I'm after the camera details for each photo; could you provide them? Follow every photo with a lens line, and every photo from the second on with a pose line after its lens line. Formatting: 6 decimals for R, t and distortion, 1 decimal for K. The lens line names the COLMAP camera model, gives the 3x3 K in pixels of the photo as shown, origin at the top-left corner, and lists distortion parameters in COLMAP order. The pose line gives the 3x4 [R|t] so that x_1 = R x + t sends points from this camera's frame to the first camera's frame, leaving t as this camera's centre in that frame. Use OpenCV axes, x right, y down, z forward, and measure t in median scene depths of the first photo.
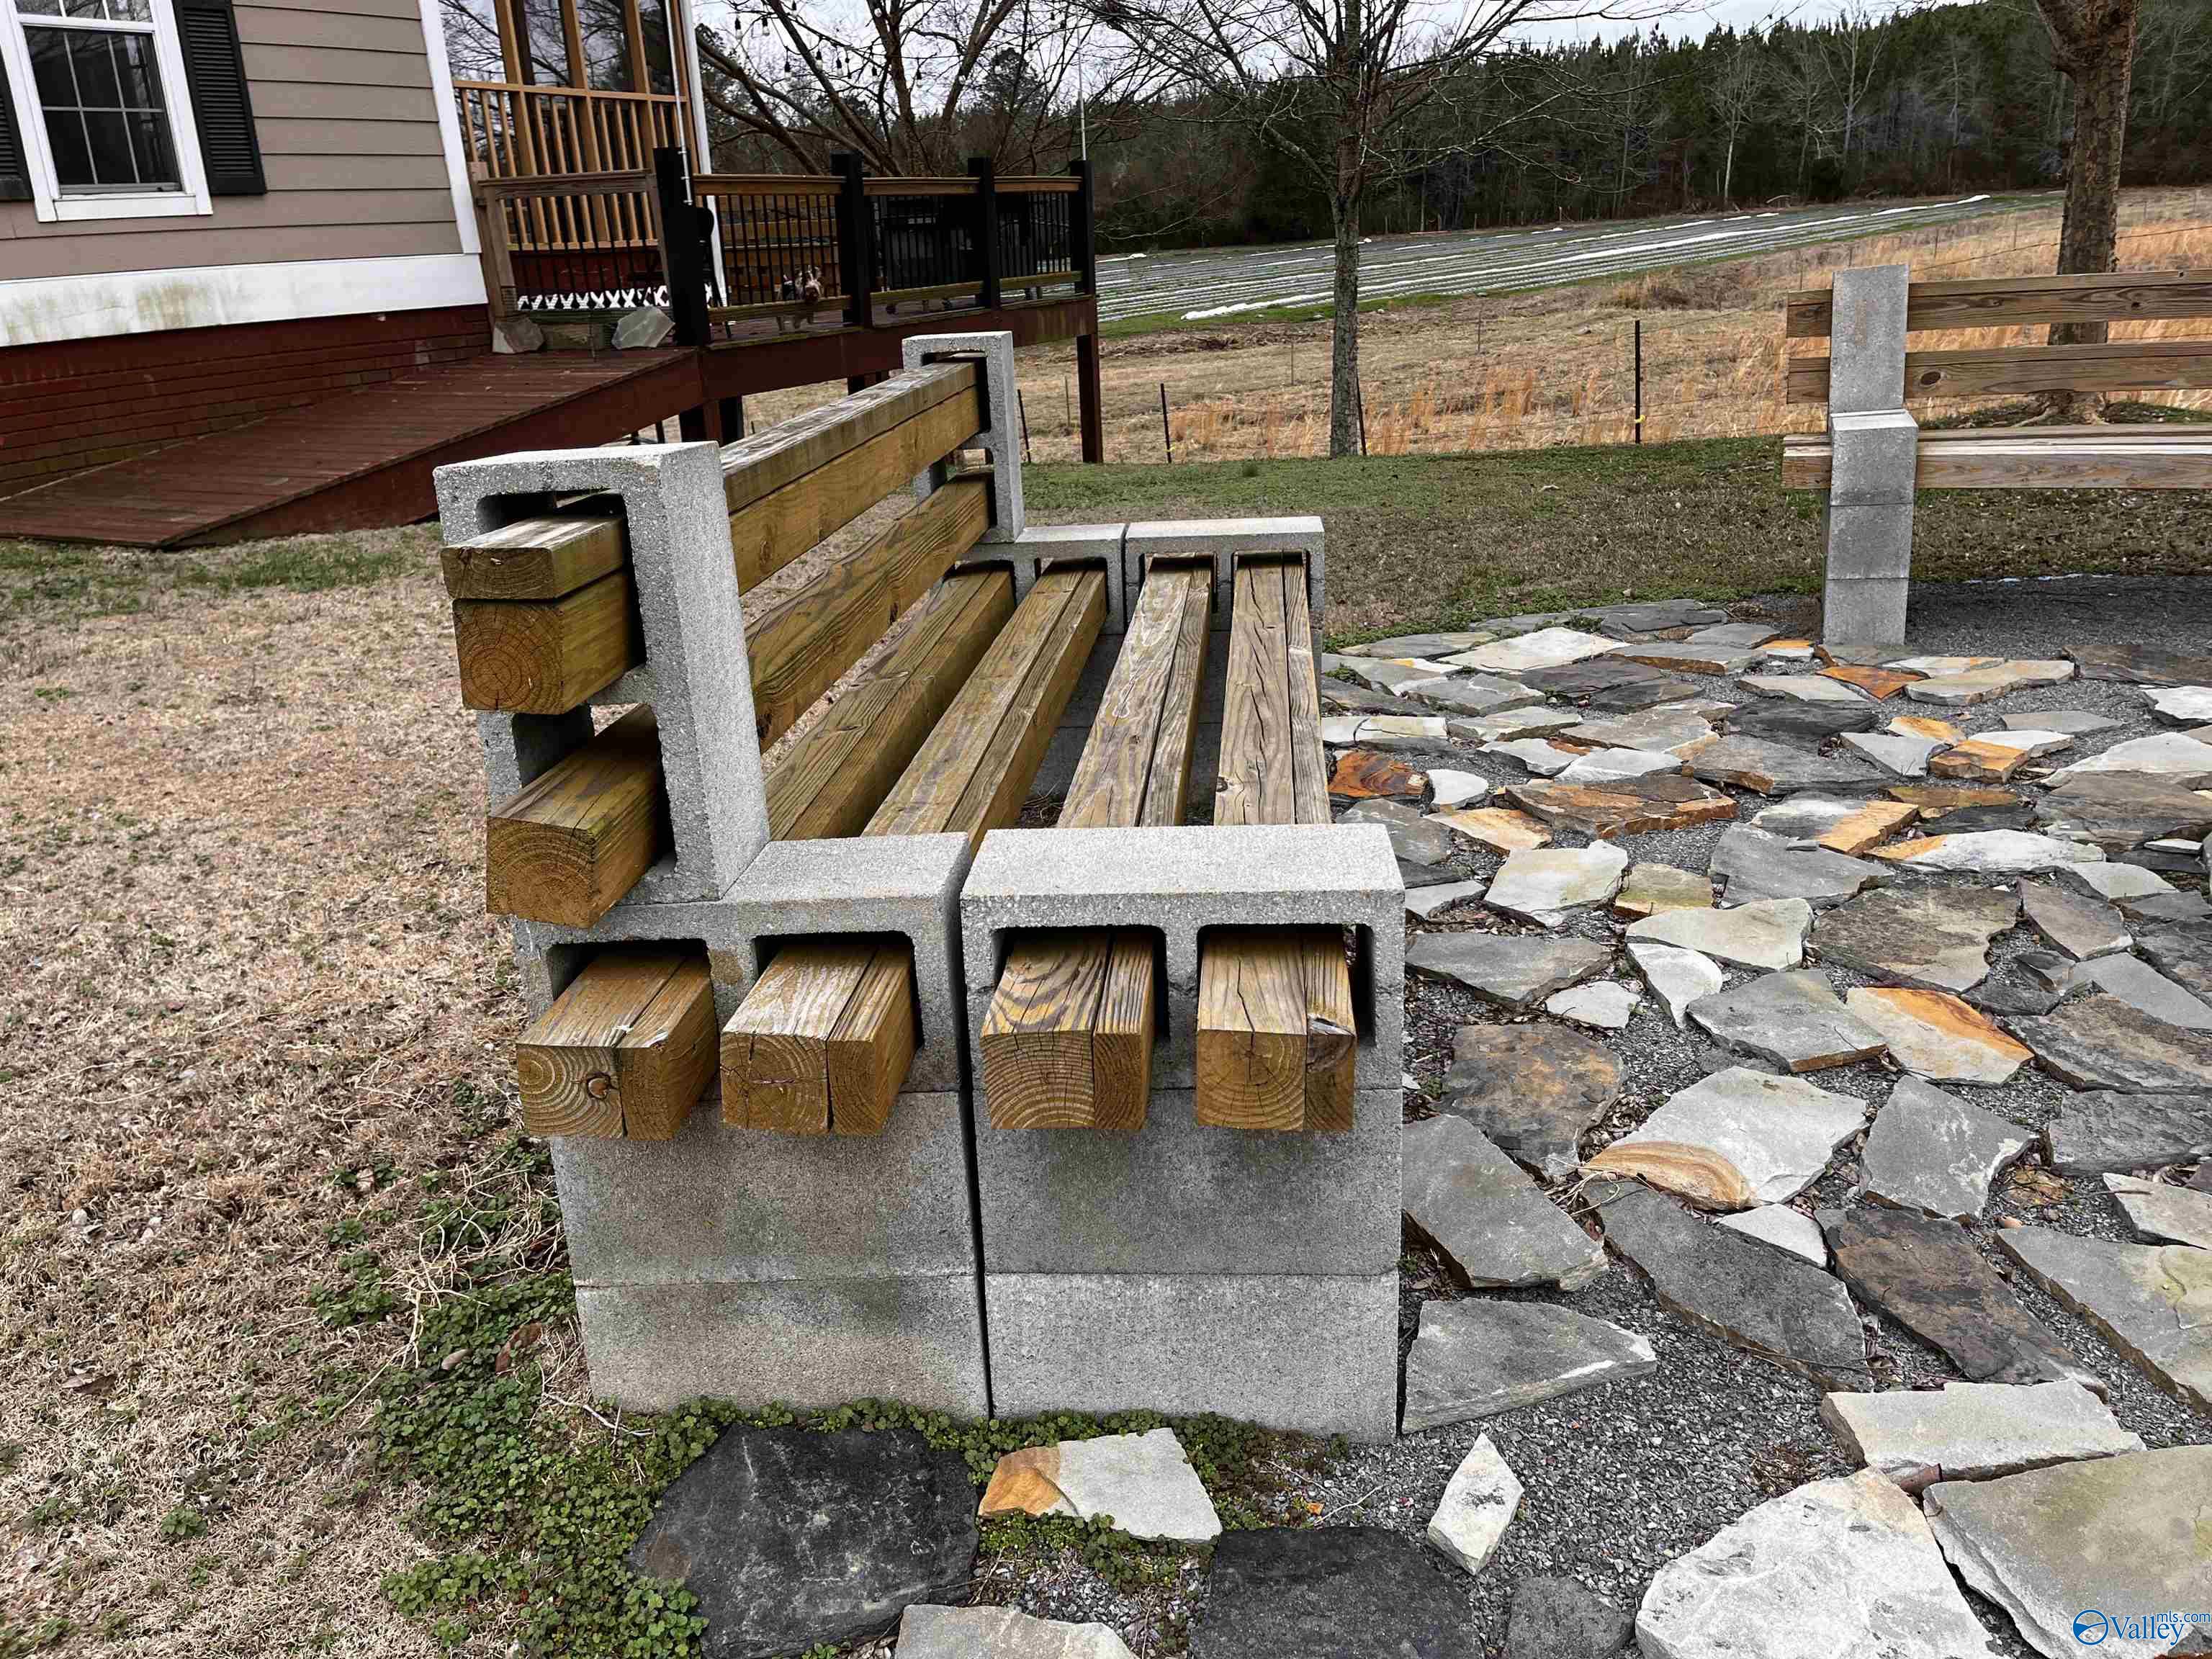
lens RADIAL K [[1678.0, 0, 1106.0], [0, 1678.0, 829.5], [0, 0, 1]] dist [0.092398, -0.149337]
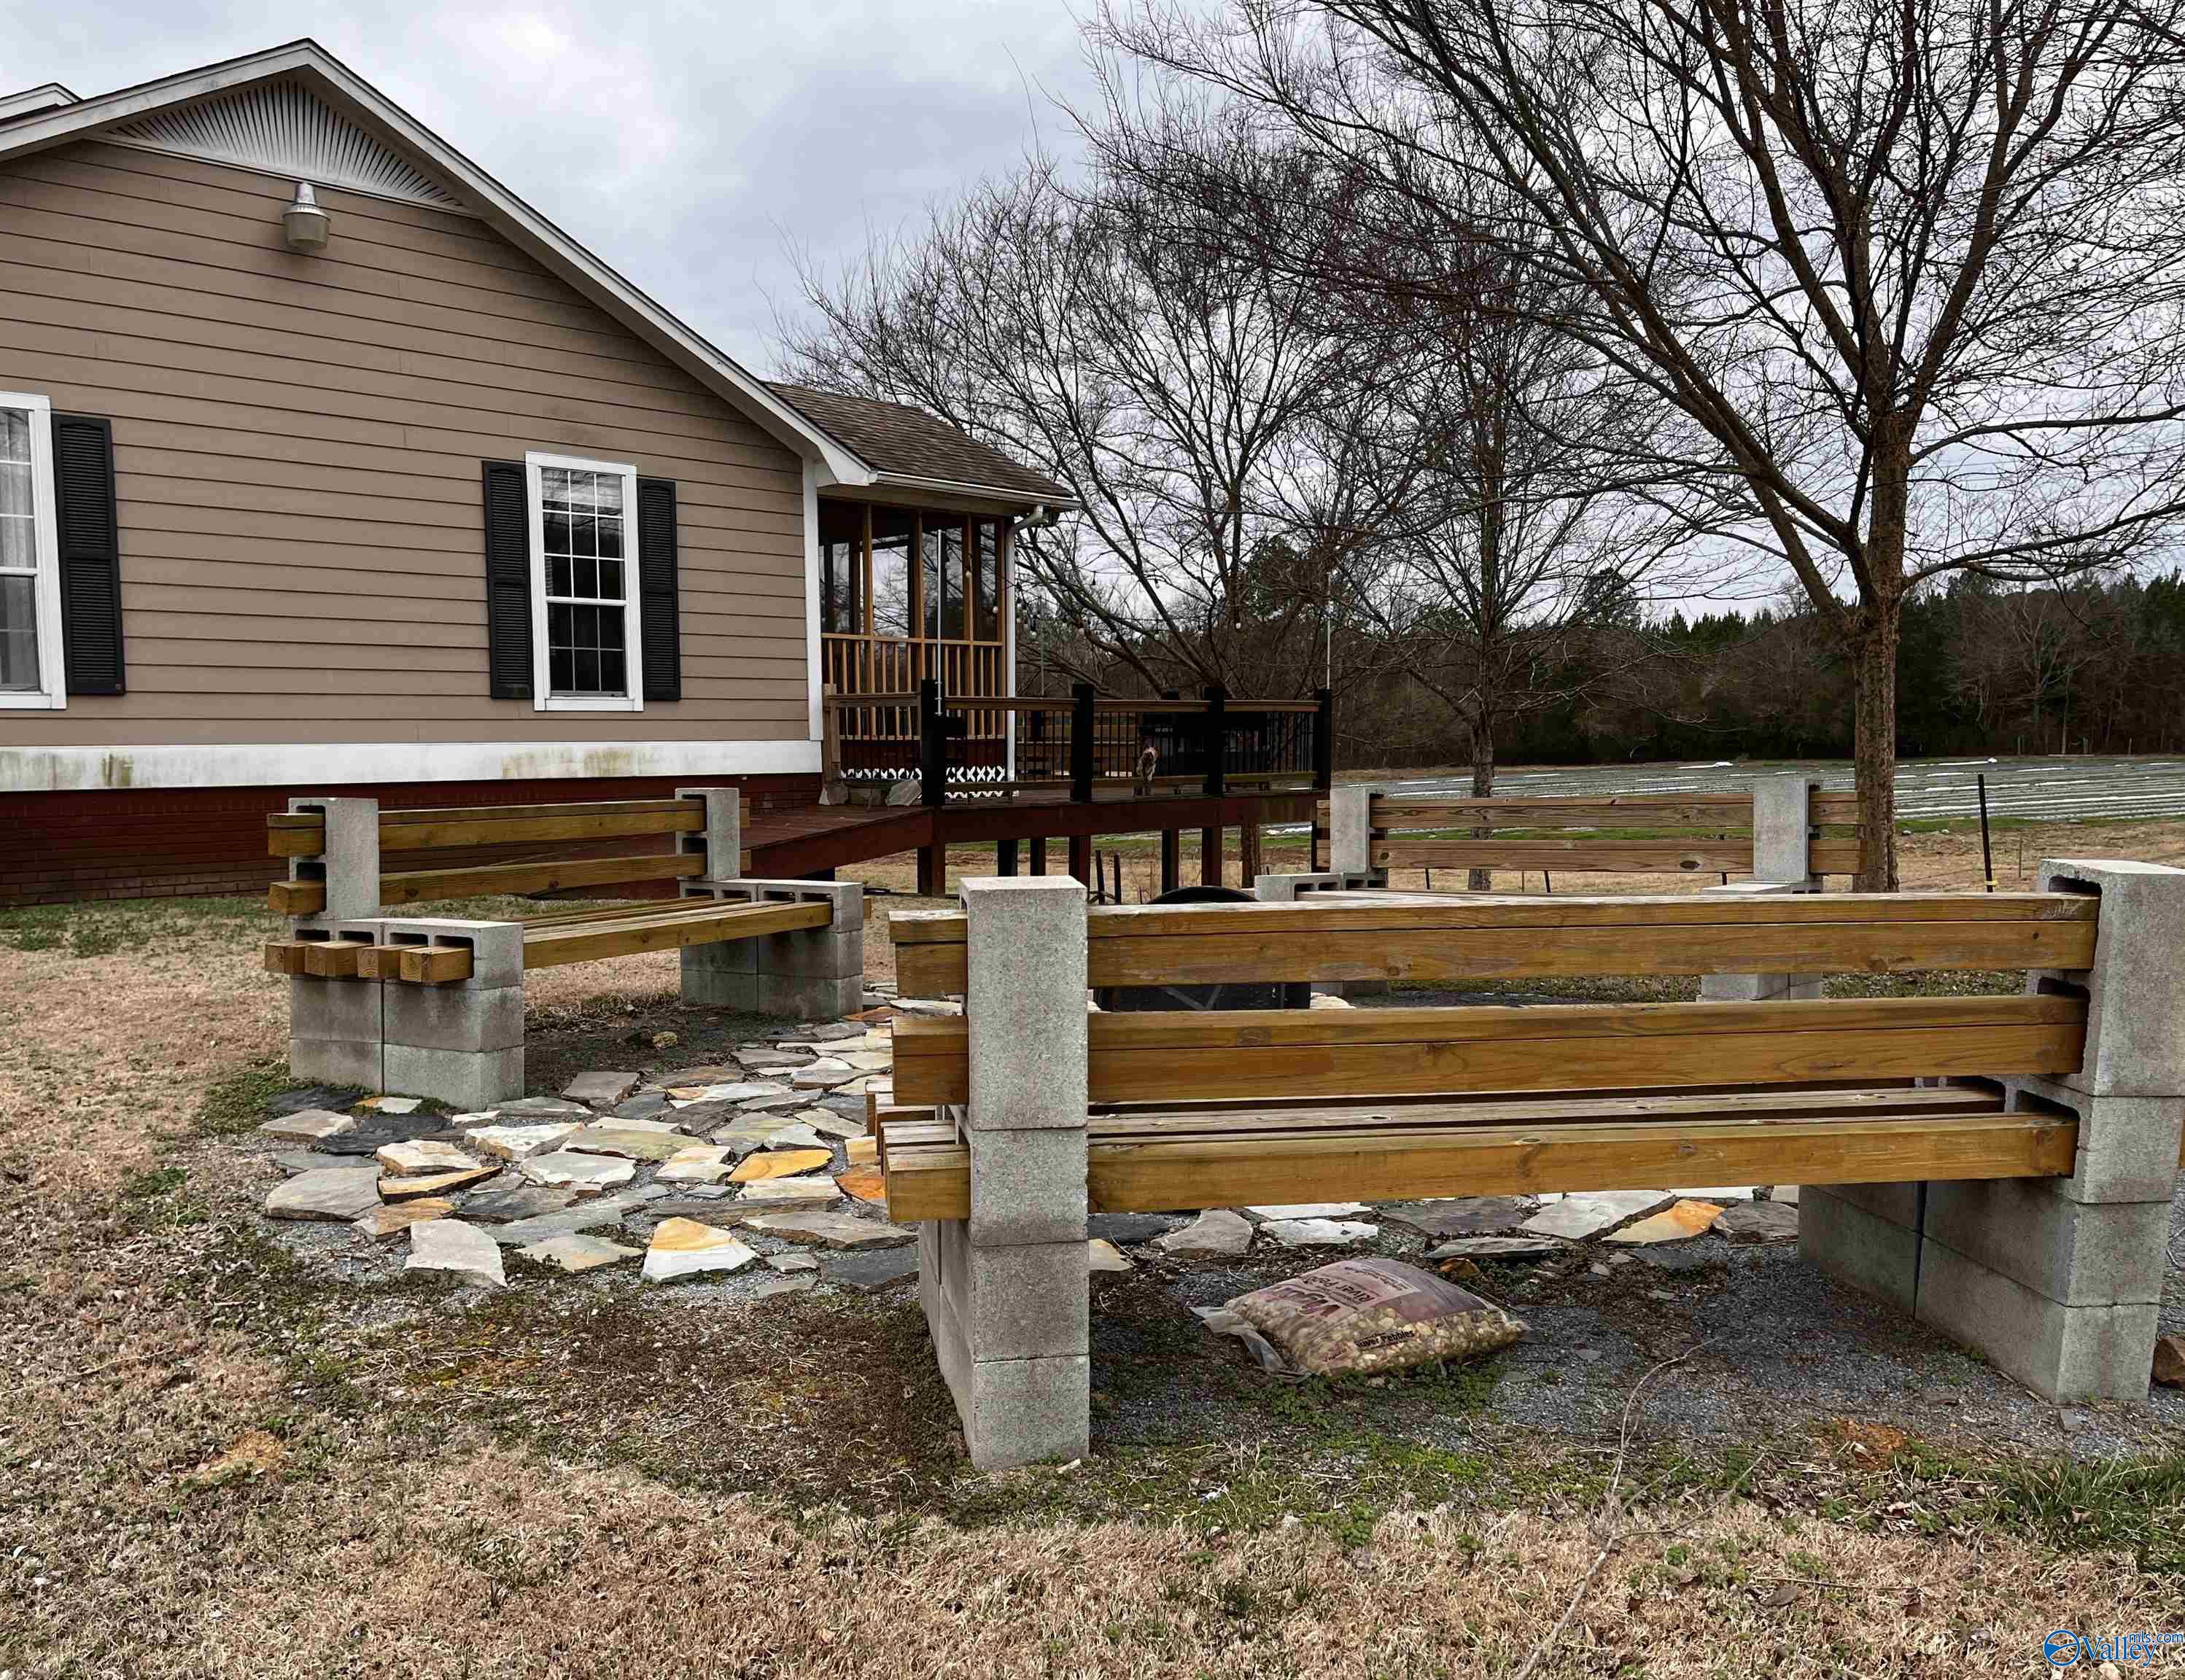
lens RADIAL K [[1712.7, 0, 1052.5], [0, 1712.7, 895.7], [0, 0, 1]] dist [0.028897, -0.001883]
pose [[0.931723, 0.074095, -0.355530, 0.439793], [-0.156769, 0.965116, -0.209699, 0.091625], [0.327590, 0.251118, 0.910837, -0.324223]]
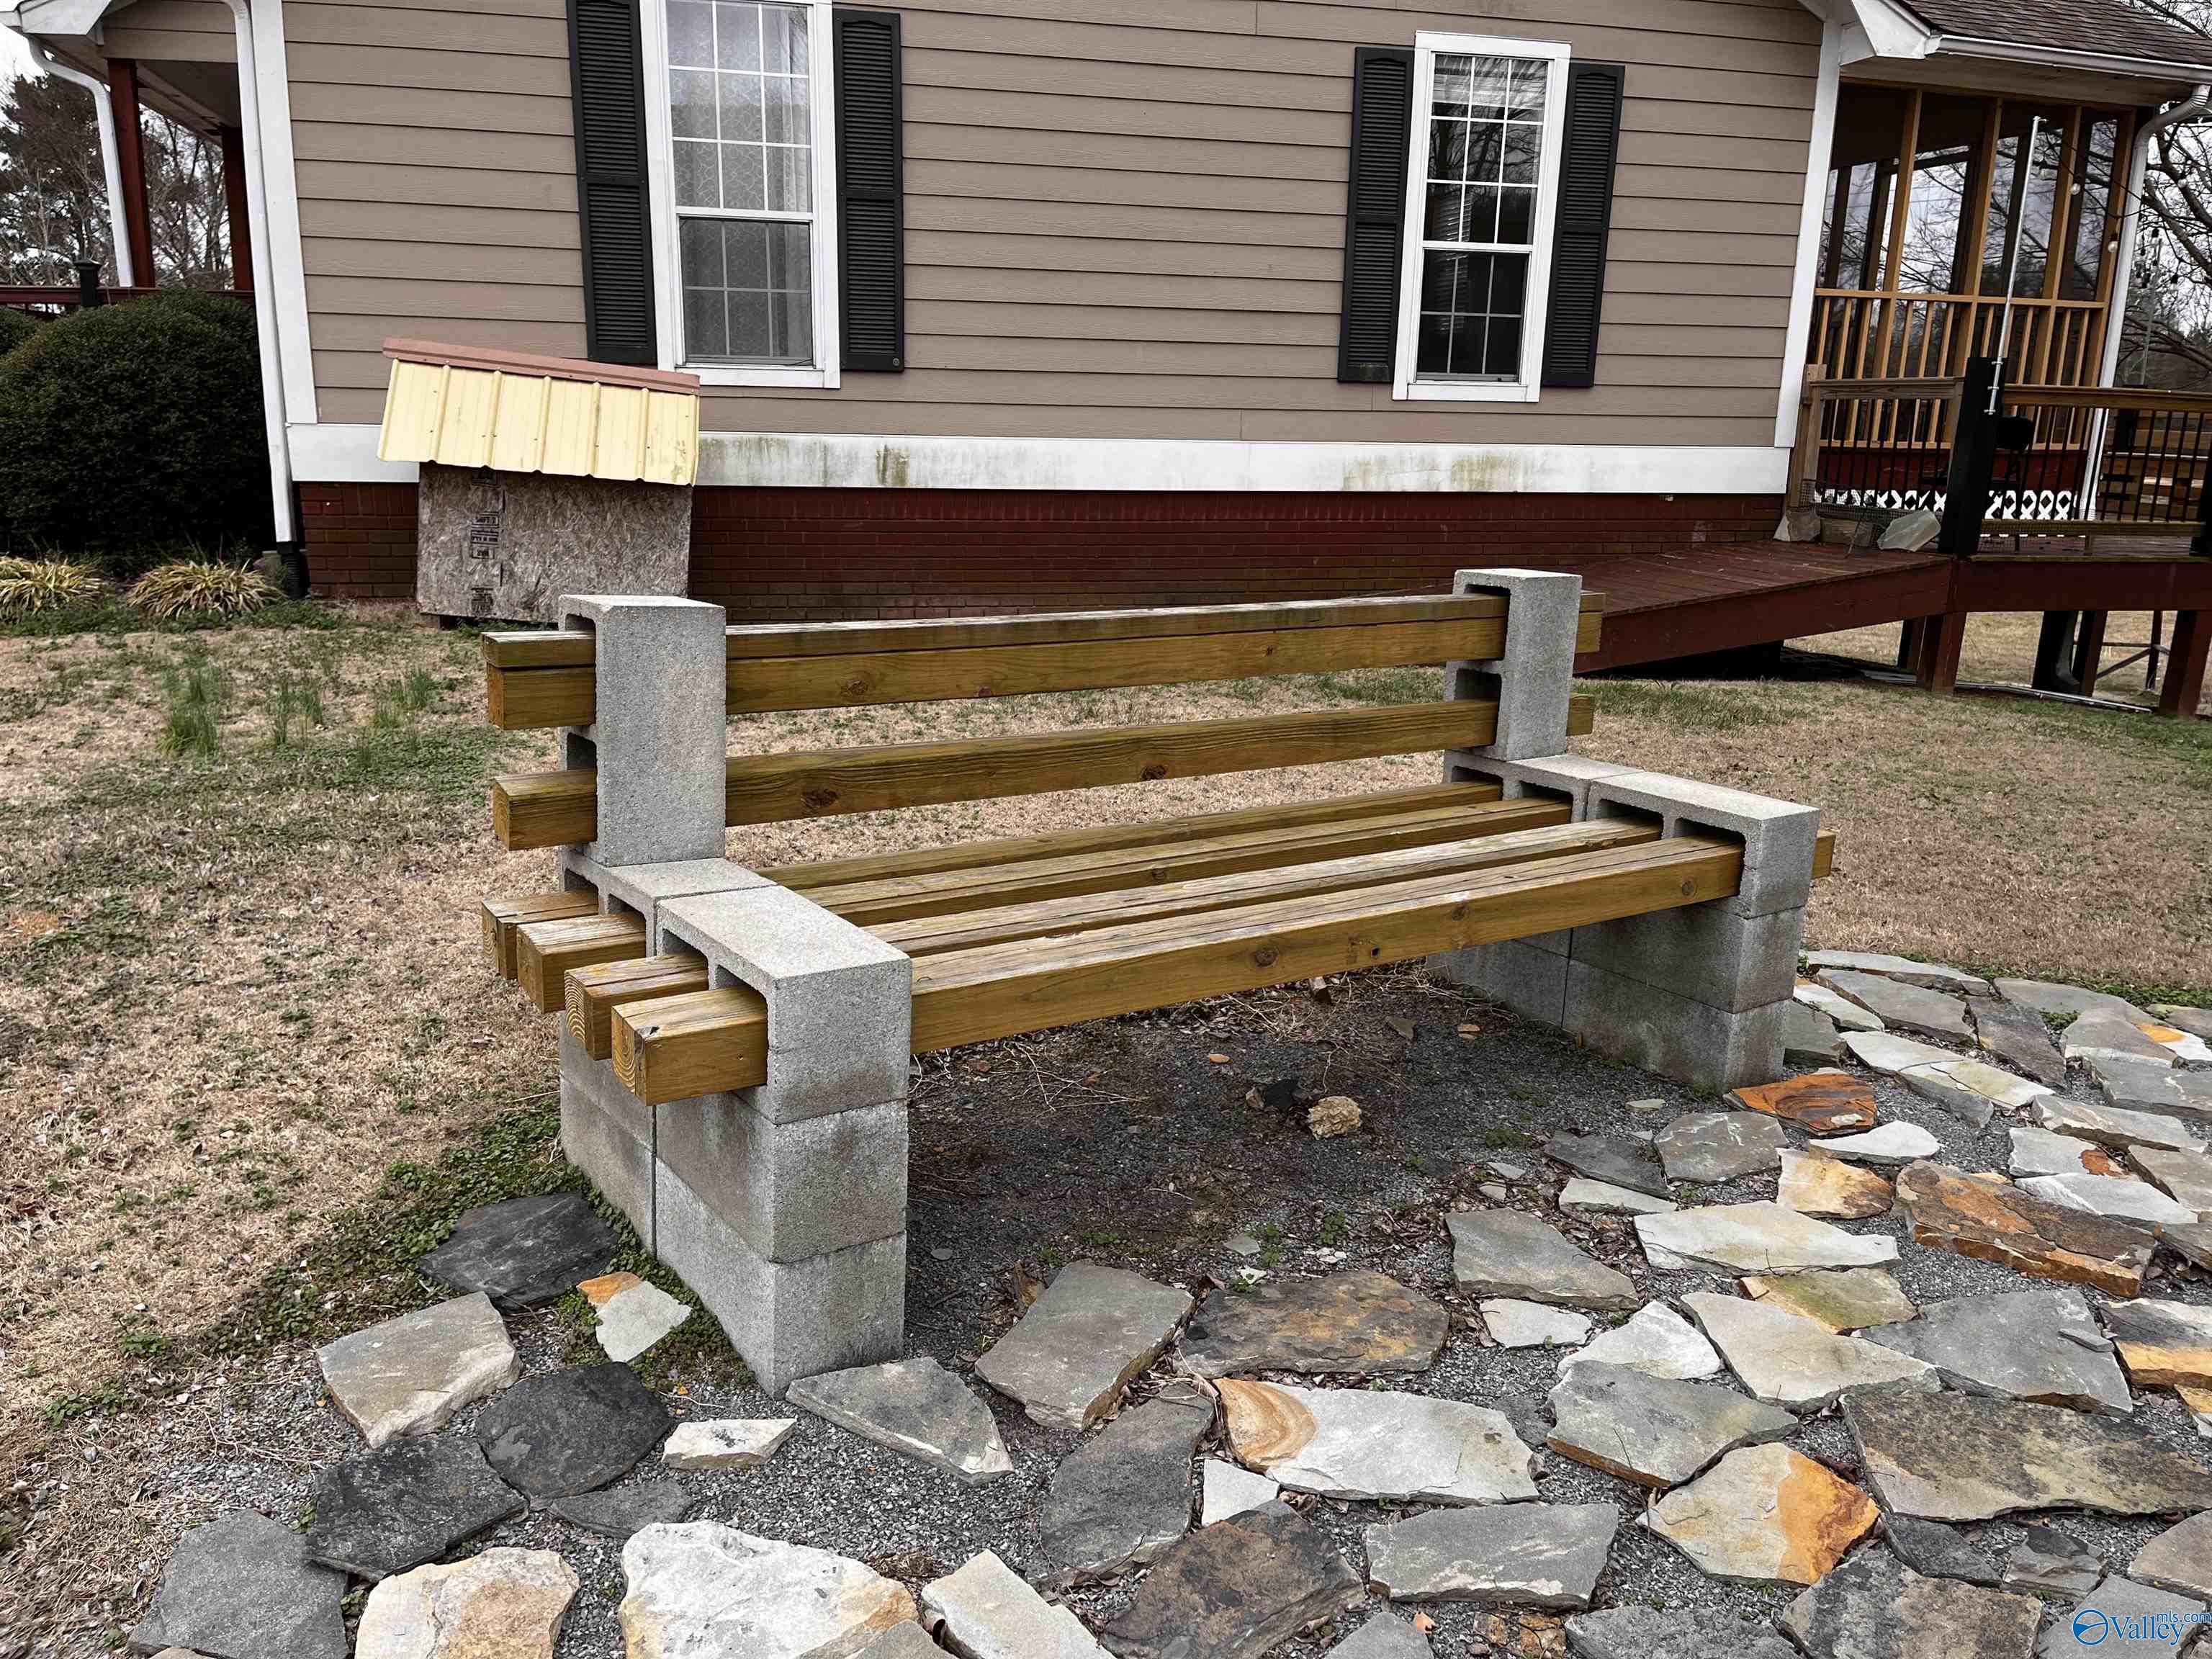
lens RADIAL K [[1658.8, 0, 1106.0], [0, 1658.8, 829.5], [0, 0, 1]] dist [0.094530, -0.107483]
pose [[0.631594, 0.245653, -0.735353, 0.232027], [-0.309200, 0.949593, 0.051650, -0.041453], [0.710974, 0.194749, 0.675713, 0.038903]]
